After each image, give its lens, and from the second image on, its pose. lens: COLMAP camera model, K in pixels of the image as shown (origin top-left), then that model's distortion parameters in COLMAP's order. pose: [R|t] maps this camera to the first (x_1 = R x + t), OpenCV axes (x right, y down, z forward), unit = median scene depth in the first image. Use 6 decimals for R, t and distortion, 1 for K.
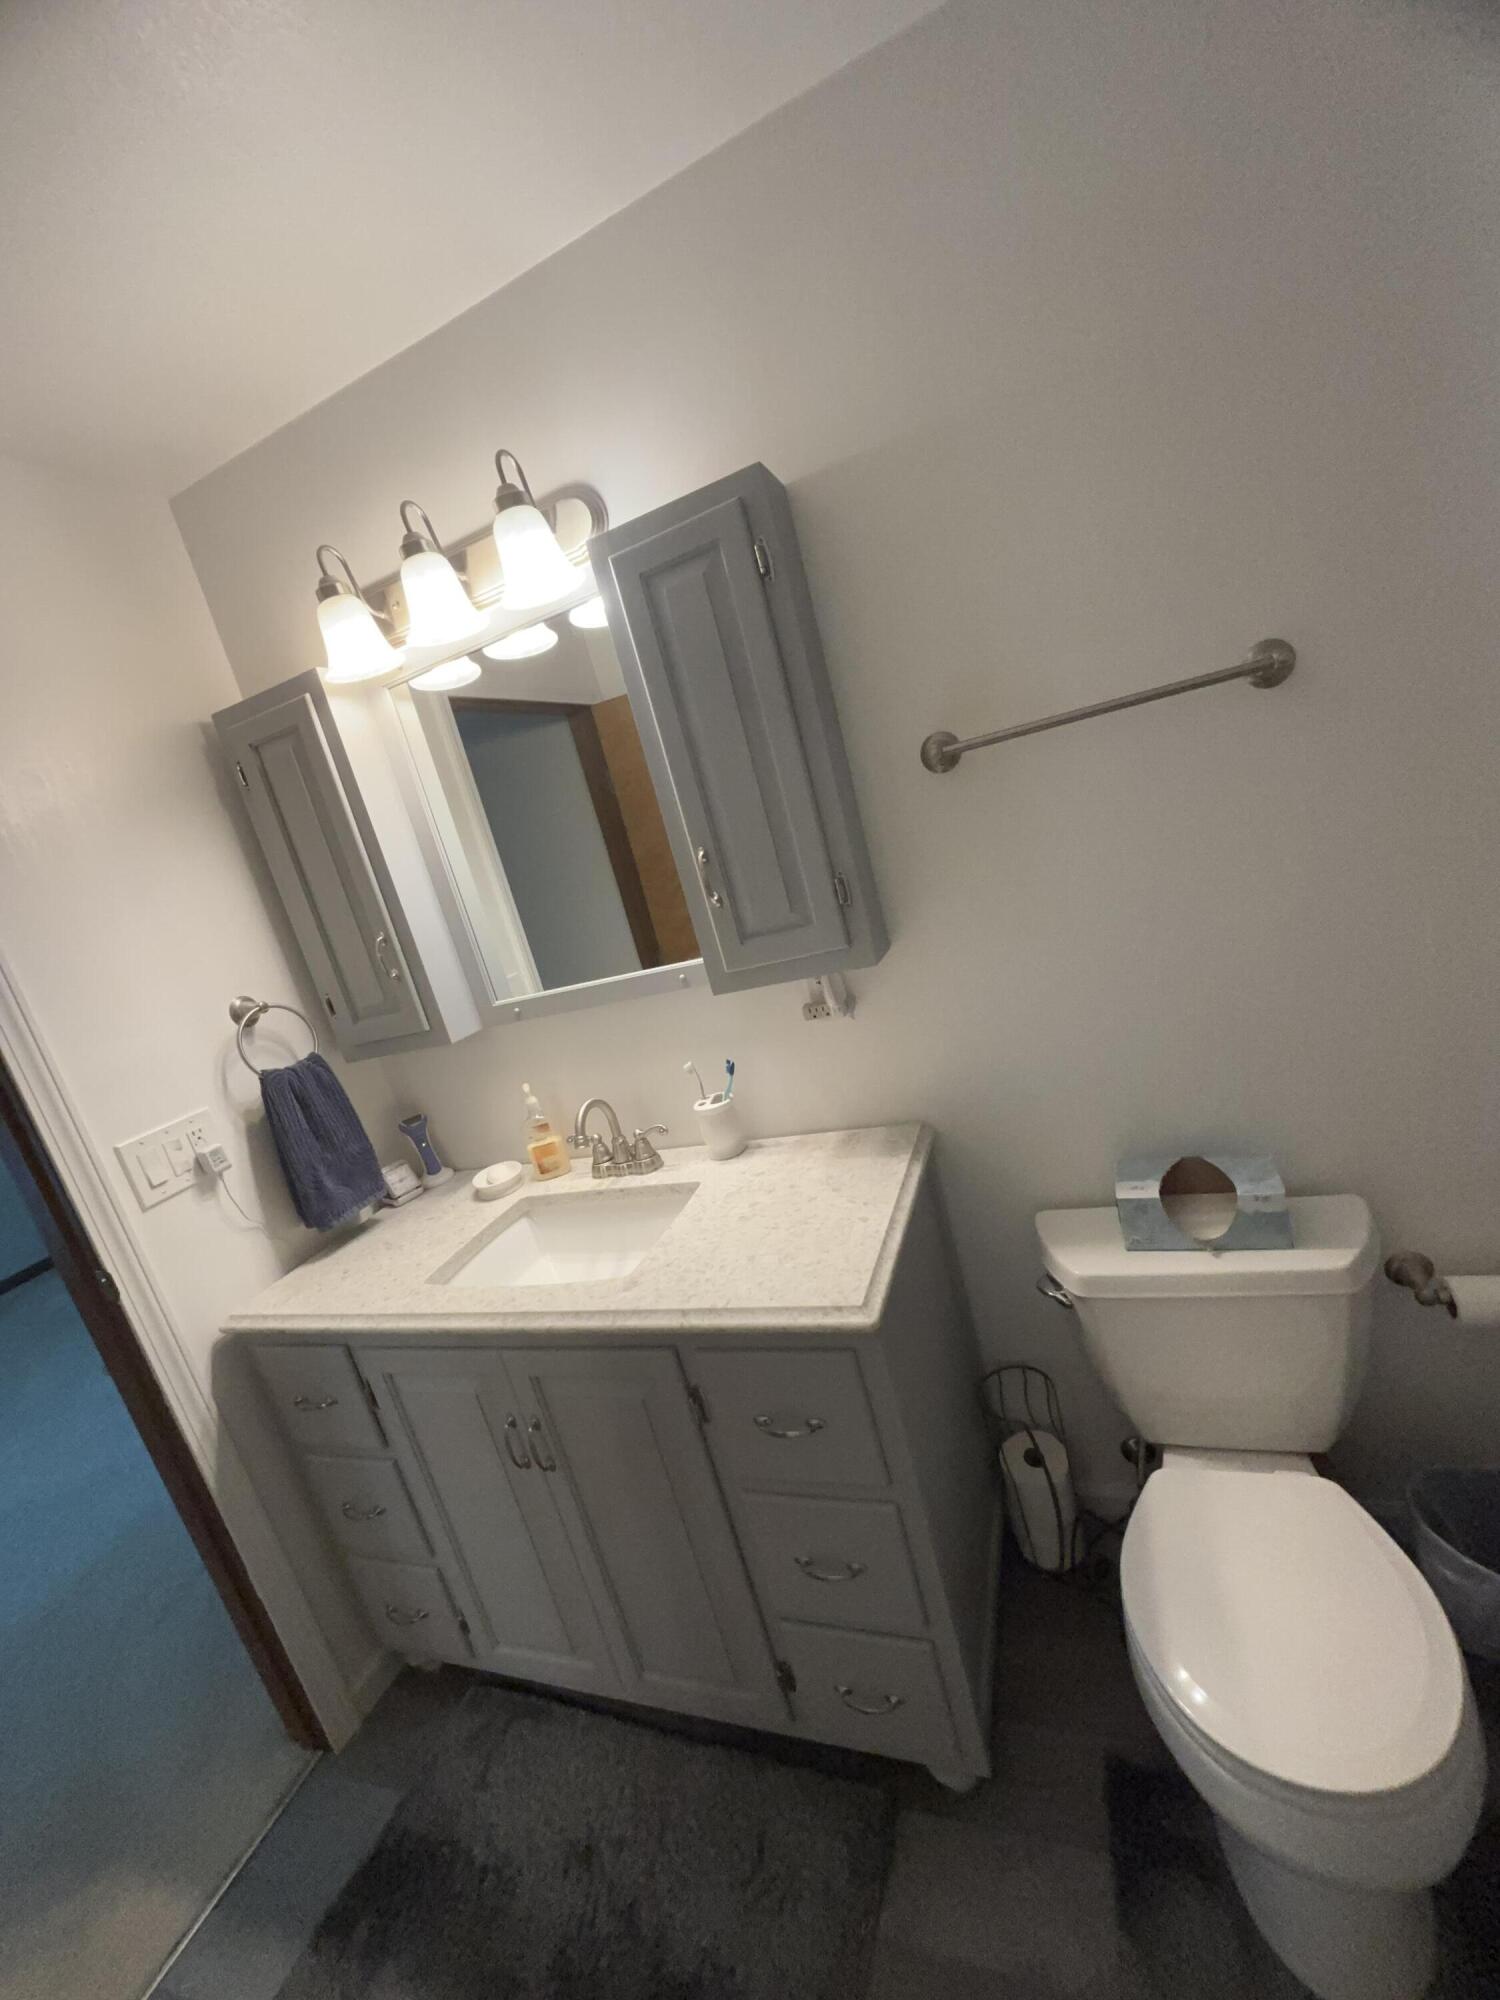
lens RADIAL K [[795.9, 0, 753.9], [0, 795.9, 998.4], [0, 0, 1]] dist [0.002681, -0.000174]
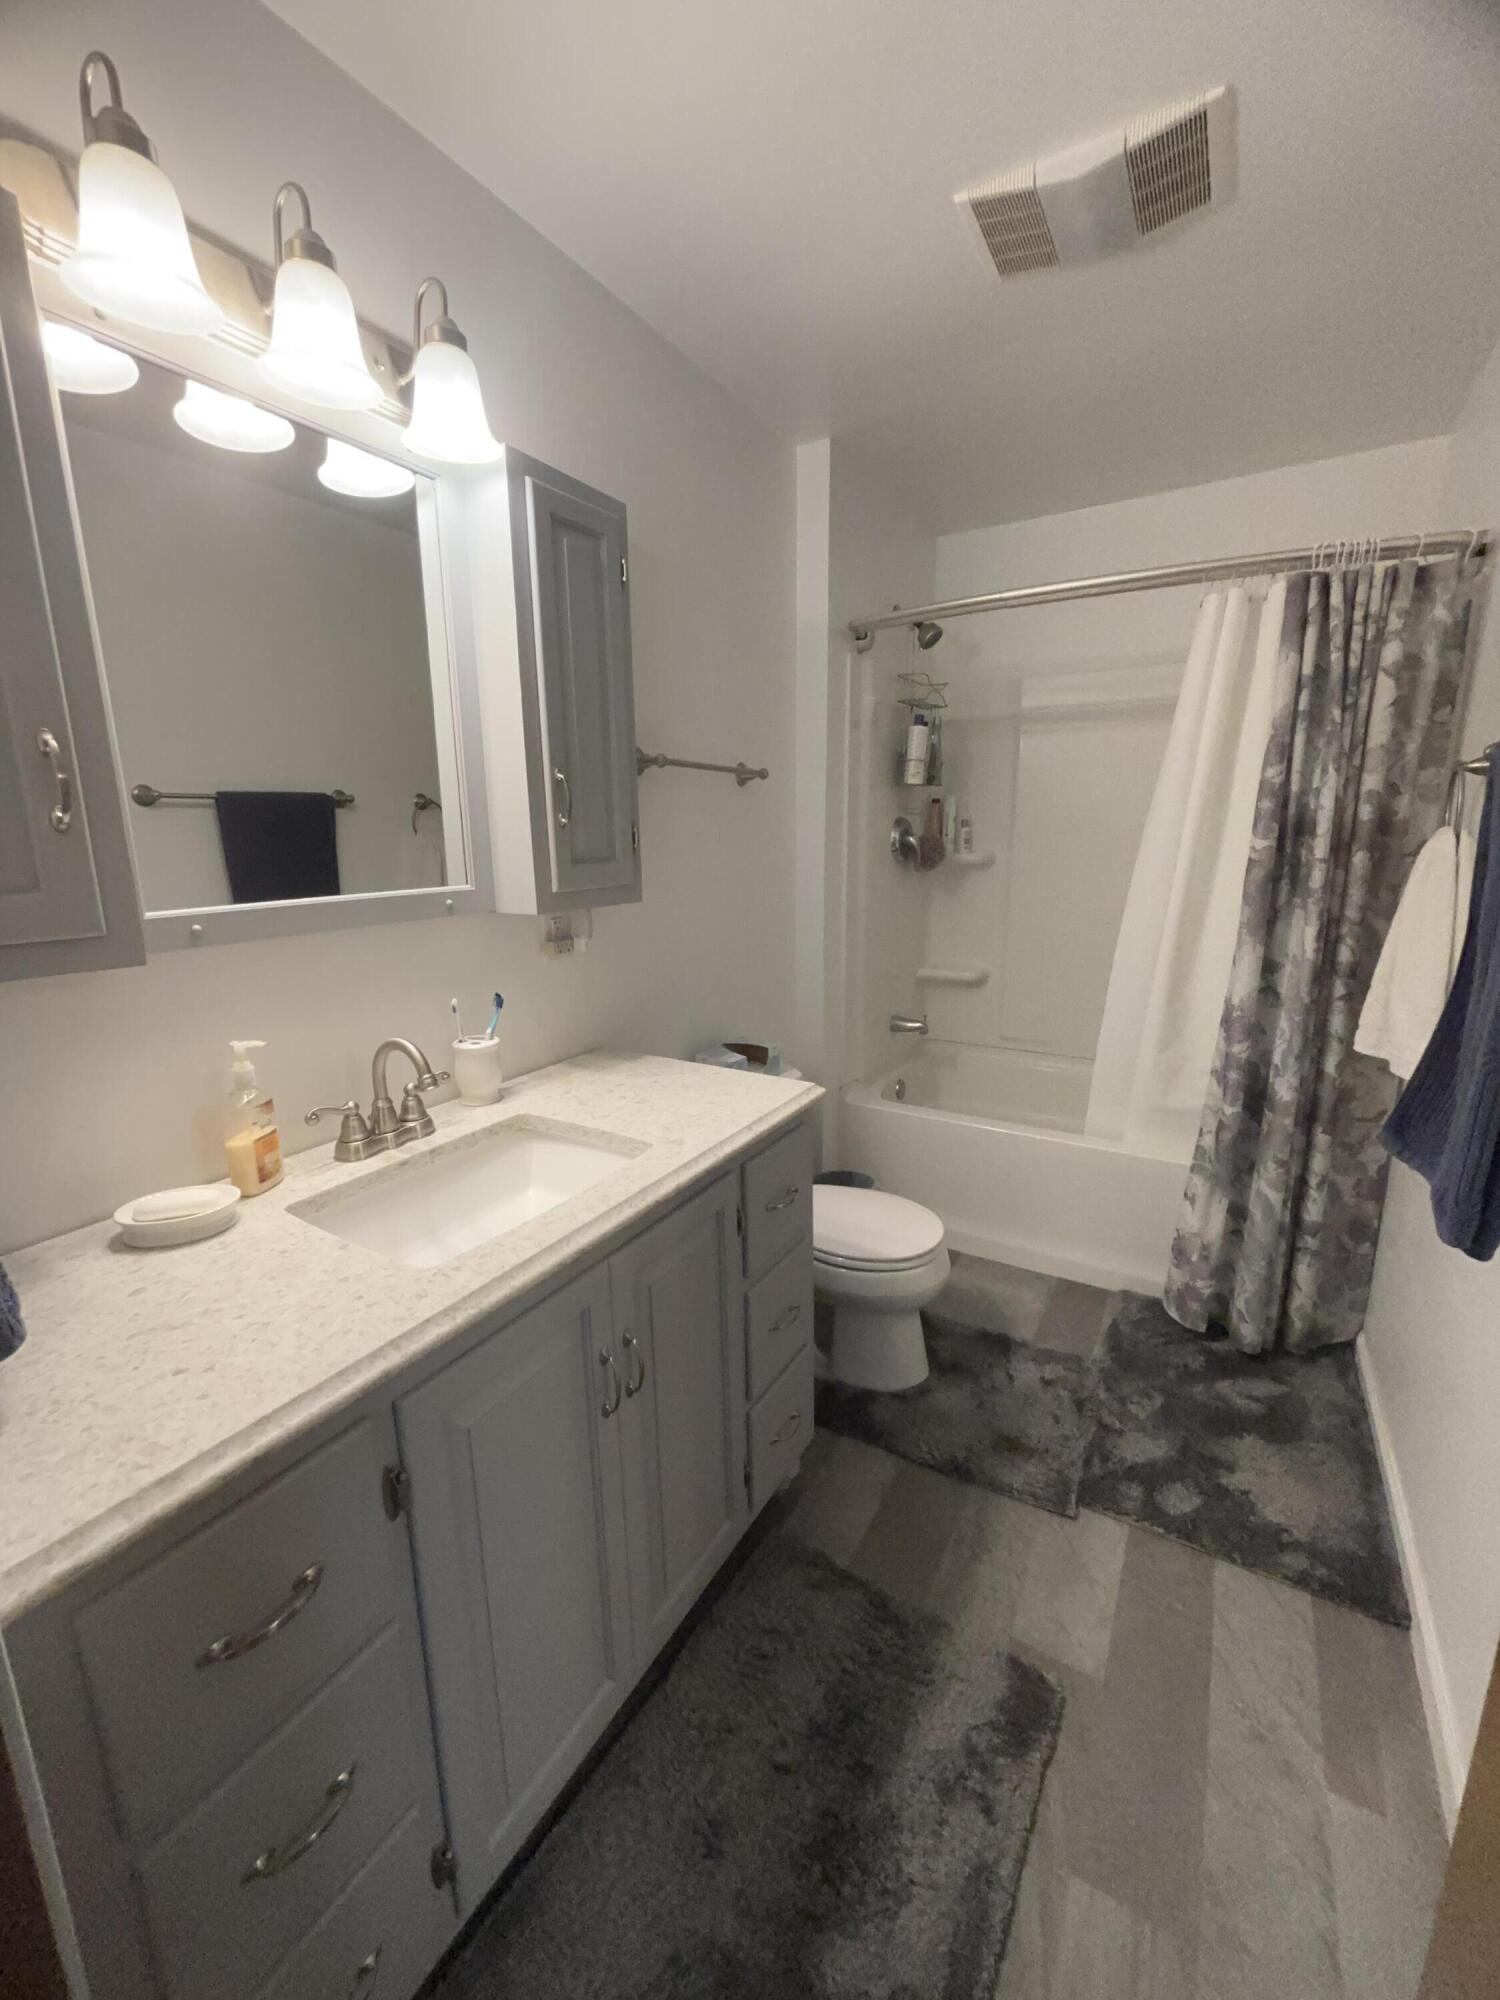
lens RADIAL K [[795.9, 0, 760.1], [0, 795.9, 997.4], [0, 0, 1]] dist [0.002681, -0.000174]
pose [[0.175091, 0.057895, 0.982849, -0.919807], [0.172430, 0.981038, -0.088506, 0.221781], [-0.969335, 0.184969, 0.161788, 0.535328]]
